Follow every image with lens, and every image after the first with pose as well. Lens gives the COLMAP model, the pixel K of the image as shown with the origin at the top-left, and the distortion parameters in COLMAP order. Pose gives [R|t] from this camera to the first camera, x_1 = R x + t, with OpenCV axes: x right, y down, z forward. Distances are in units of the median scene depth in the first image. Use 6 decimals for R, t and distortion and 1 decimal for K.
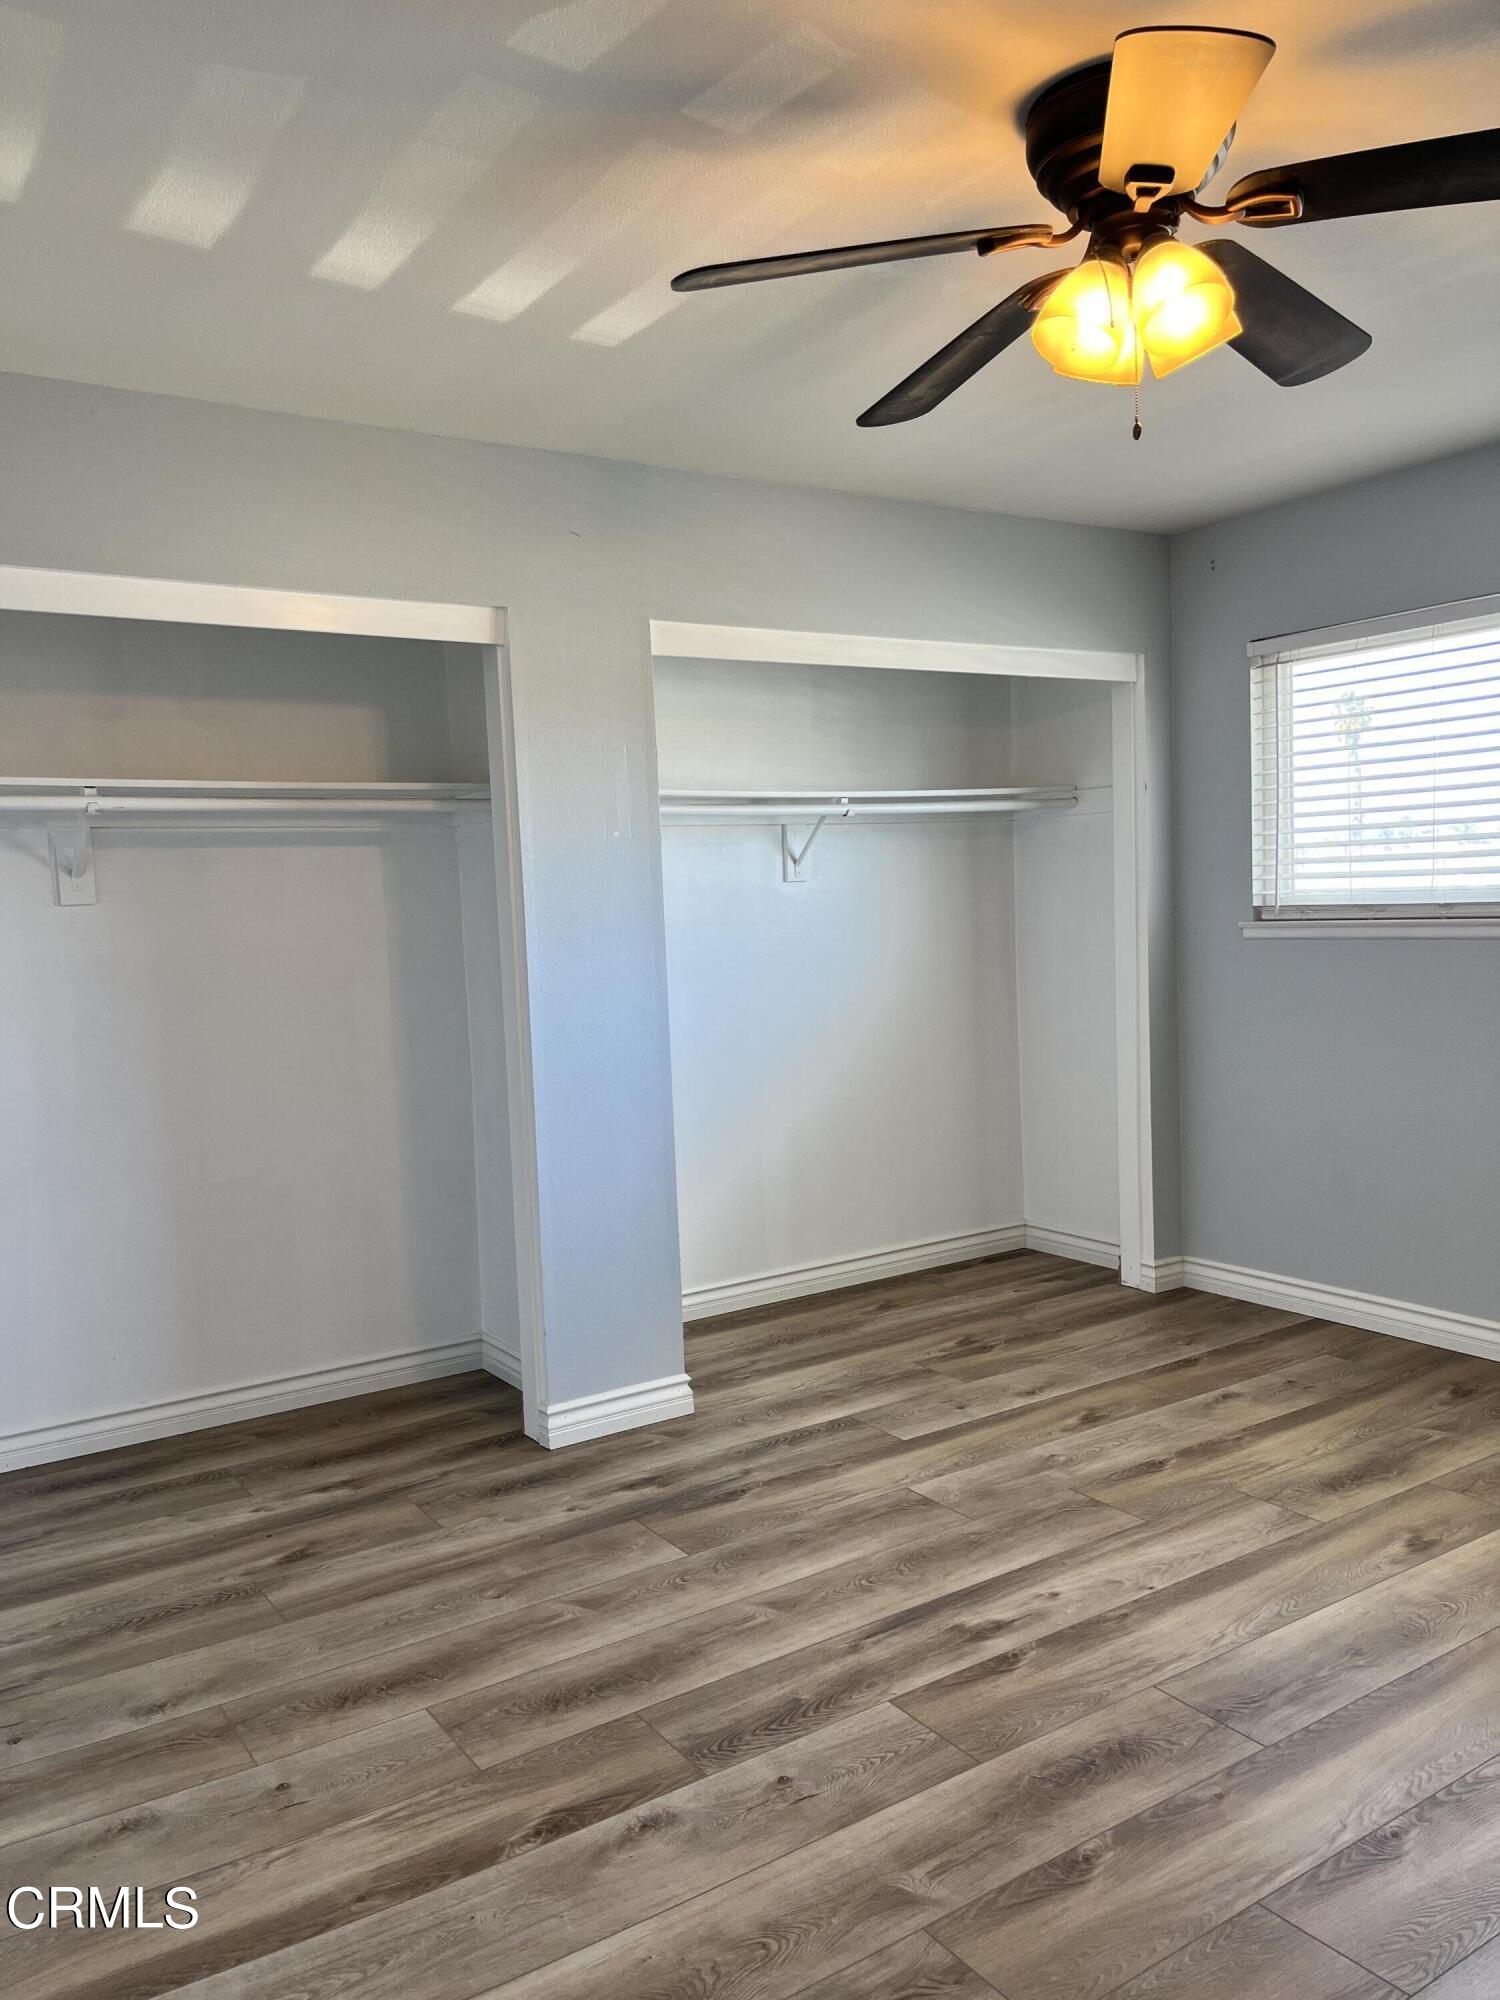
lens RADIAL K [[1515.5, 0, 747.2], [0, 1515.5, 1004.2], [0, 0, 1]] dist [0.080052, -0.120639]
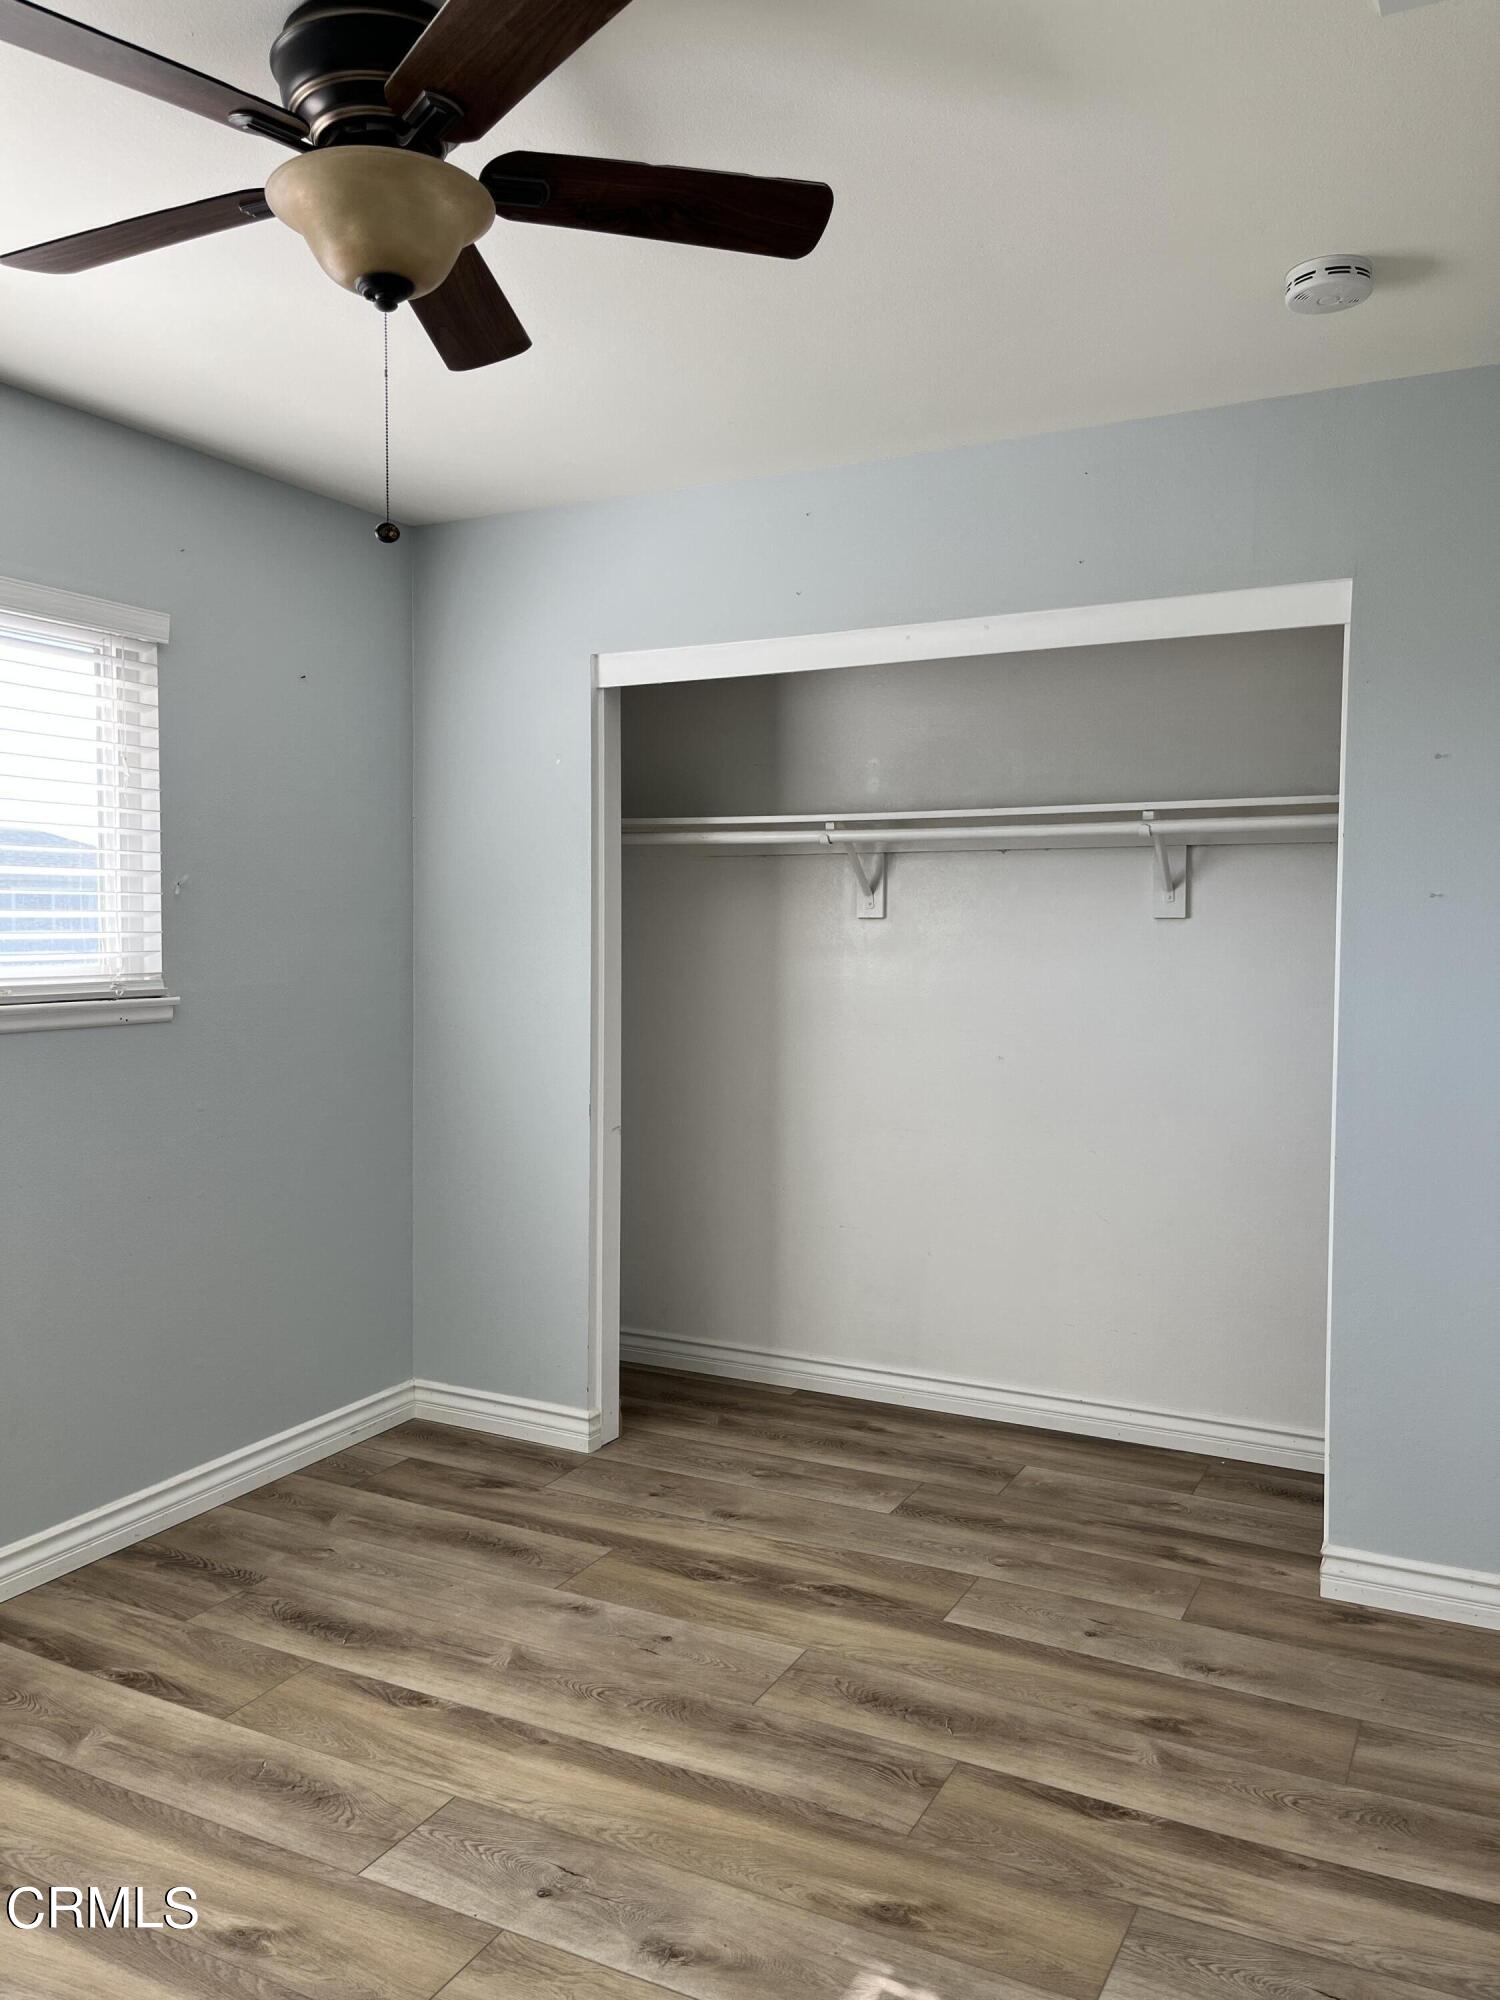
lens RADIAL K [[1515.5, 0, 747.2], [0, 1515.5, 1004.2], [0, 0, 1]] dist [0.080052, -0.120639]
pose [[0.481153, 0.077674, -0.873189, 0.668634], [-0.083684, 0.995588, 0.042449, -0.056312], [0.872633, 0.052648, 0.485530, 0.466590]]
